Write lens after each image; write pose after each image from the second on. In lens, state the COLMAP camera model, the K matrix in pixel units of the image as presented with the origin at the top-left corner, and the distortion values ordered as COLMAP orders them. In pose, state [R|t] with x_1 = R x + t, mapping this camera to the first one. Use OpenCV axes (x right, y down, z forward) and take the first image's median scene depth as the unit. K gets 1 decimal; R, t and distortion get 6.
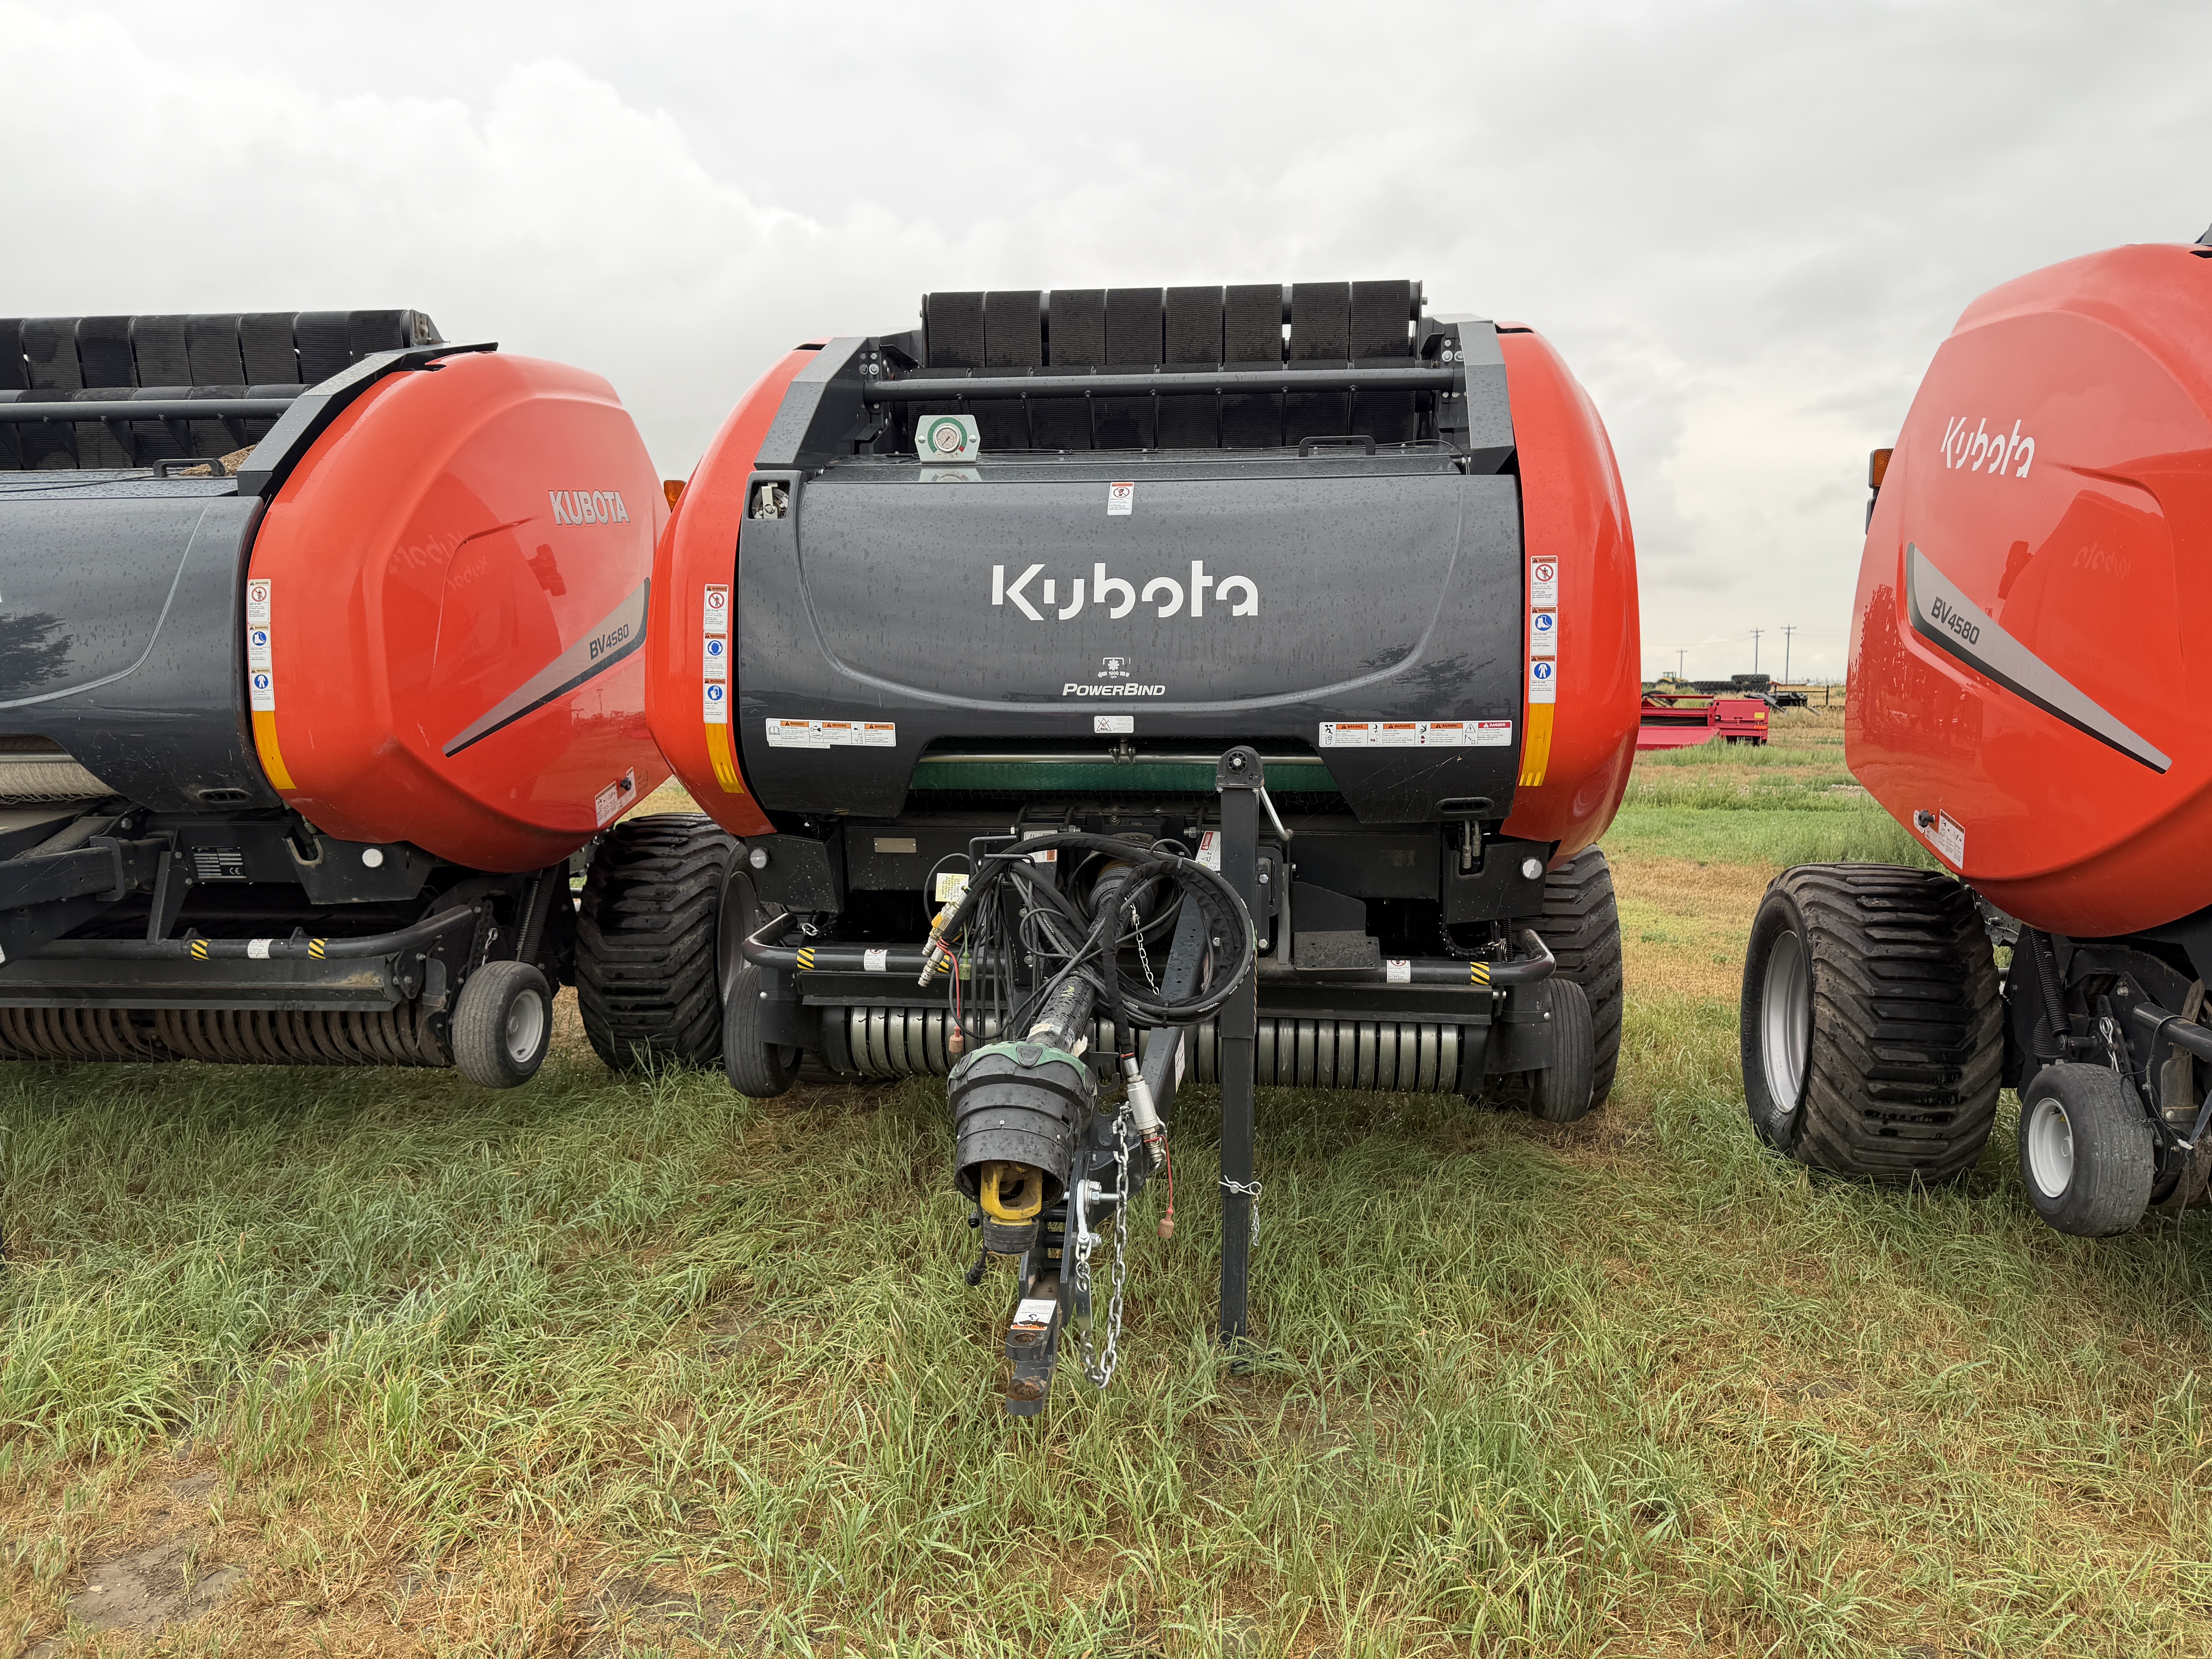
lens RADIAL K [[1562.4, 0, 1098.7], [0, 1562.4, 864.7], [0, 0, 1]] dist [0.160037, -0.314270]
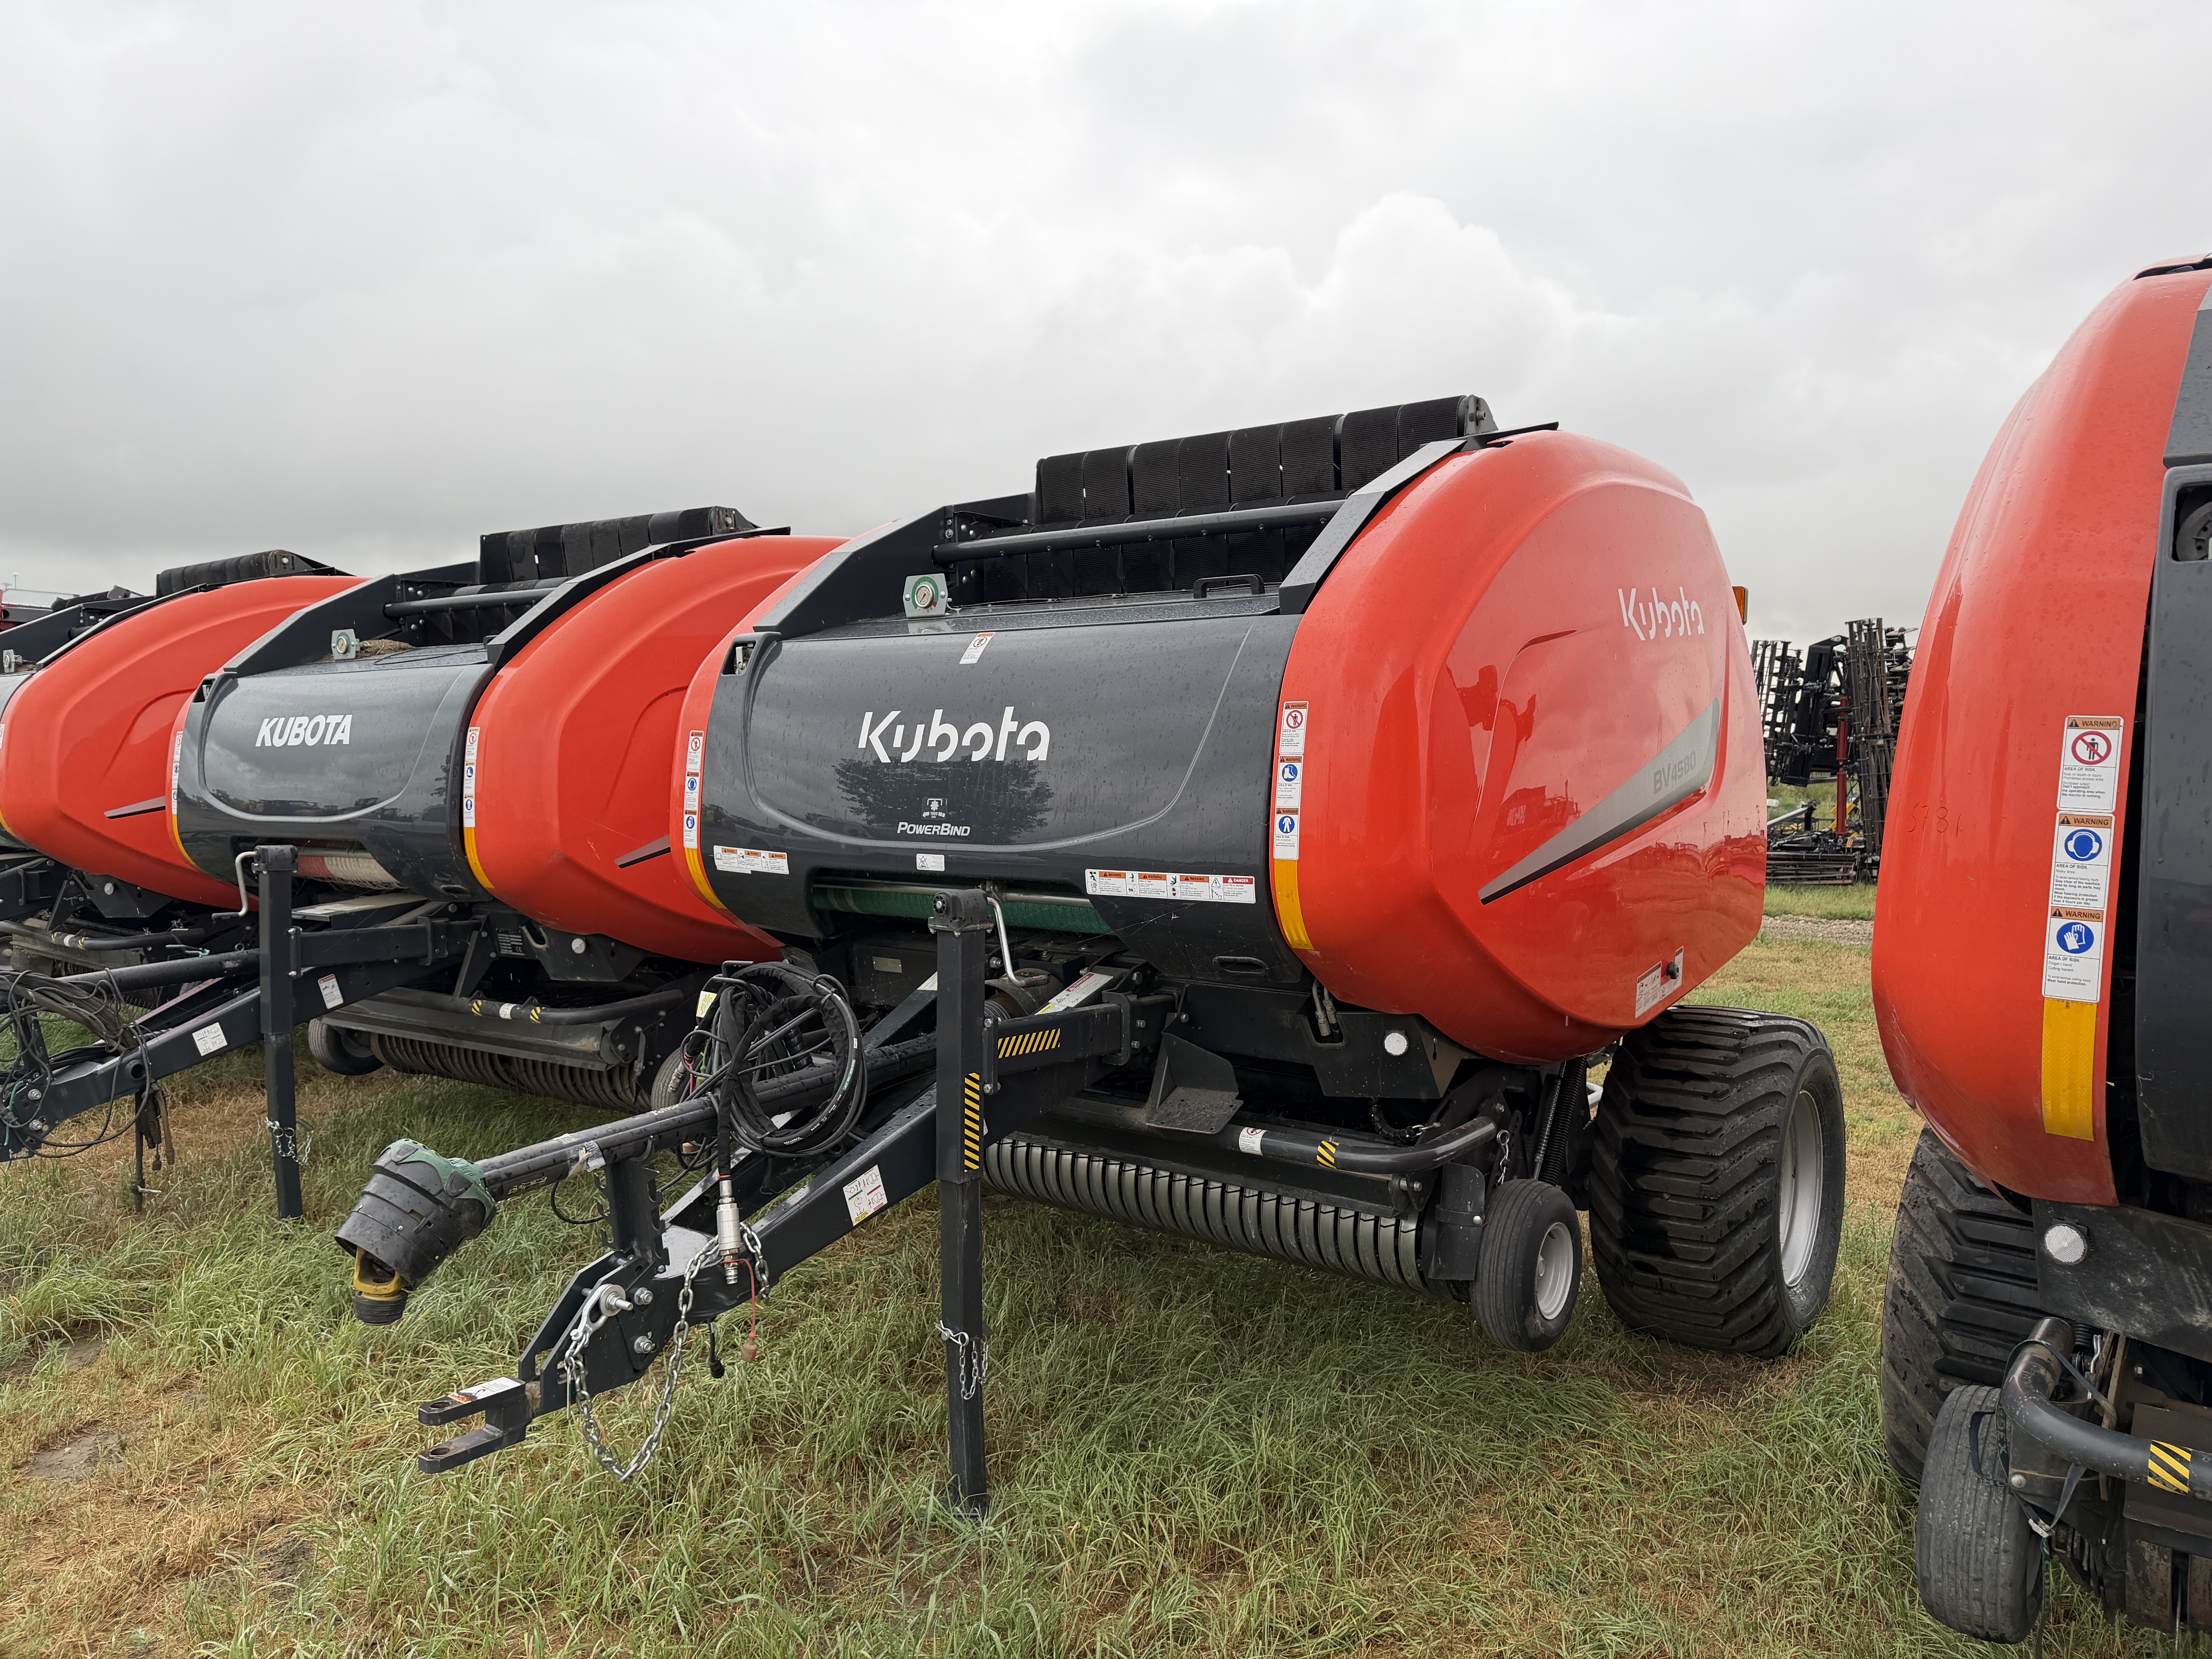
lens RADIAL K [[1562.4, 0, 1098.7], [0, 1562.4, 864.7], [0, 0, 1]] dist [0.160037, -0.314270]
pose [[0.858536, 0.041200, -0.511095, 0.593120], [-0.078197, 0.995628, -0.051097, -0.040543], [0.506755, 0.083835, 0.858004, 0.152666]]
